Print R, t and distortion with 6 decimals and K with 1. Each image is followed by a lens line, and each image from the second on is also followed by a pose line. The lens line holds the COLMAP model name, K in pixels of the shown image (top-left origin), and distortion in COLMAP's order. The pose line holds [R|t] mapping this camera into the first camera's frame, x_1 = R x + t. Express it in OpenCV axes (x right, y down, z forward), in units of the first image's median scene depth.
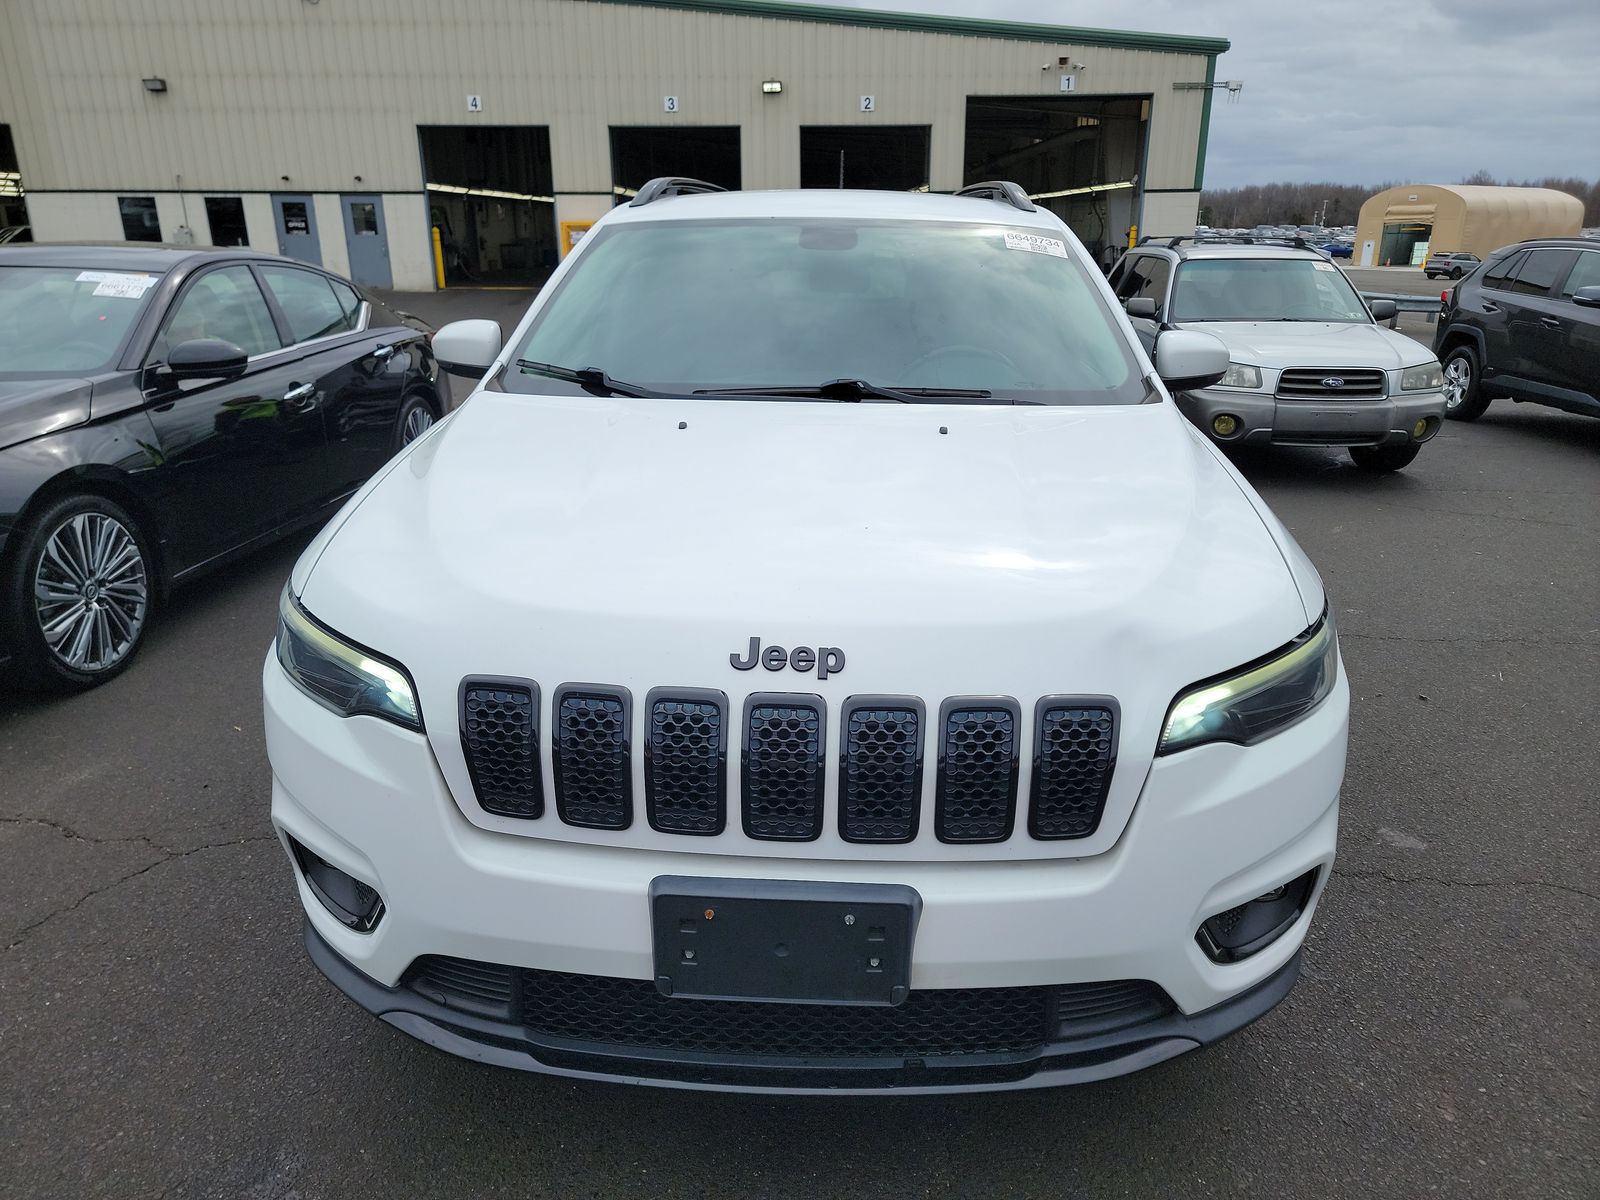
lens RADIAL K [[1102.2, 0, 800.0], [0, 1102.2, 600.0], [0, 0, 1]] dist [0.047391, -0.005055]
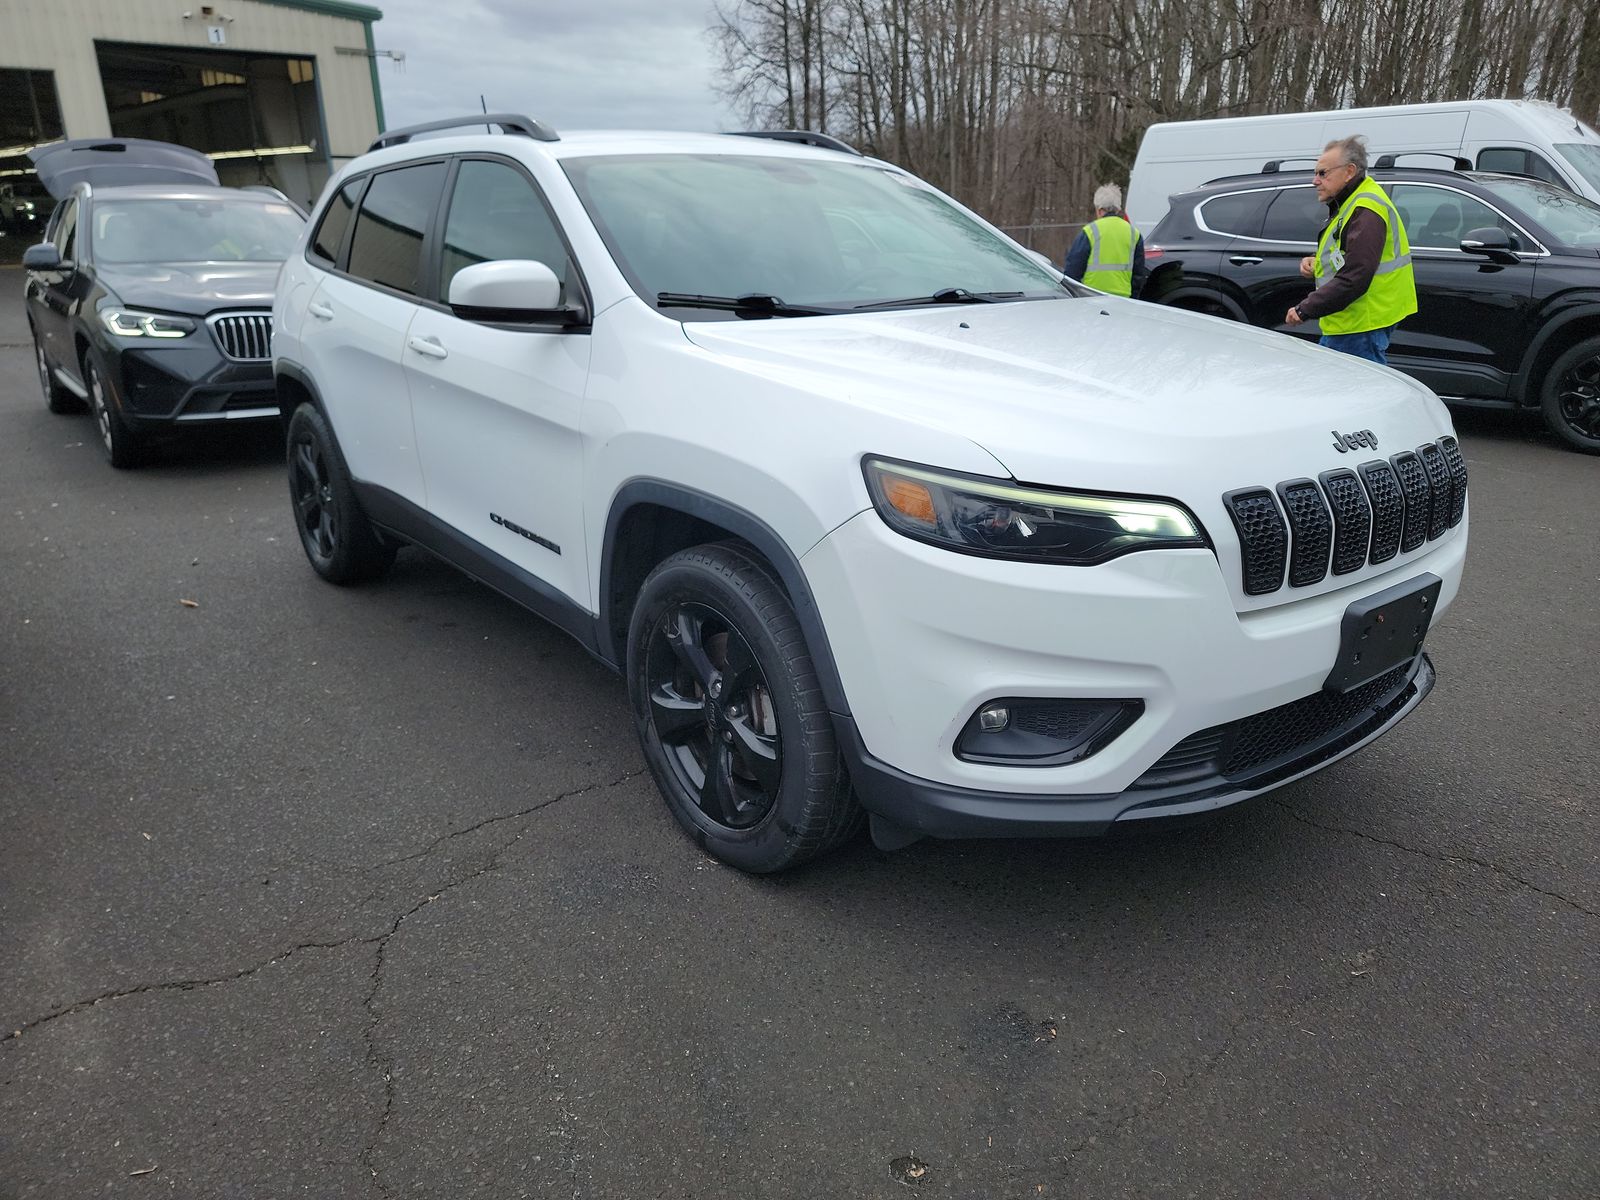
lens RADIAL K [[1132.7, 0, 800.0], [0, 1132.7, 600.0], [0, 0, 1]] dist [0.032046, -0.048565]
pose [[0.738432, -0.219827, 0.637491, -0.101476], [0.210498, 0.973276, 0.091787, -0.002337], [-0.640631, 0.066412, 0.764971, 0.021902]]
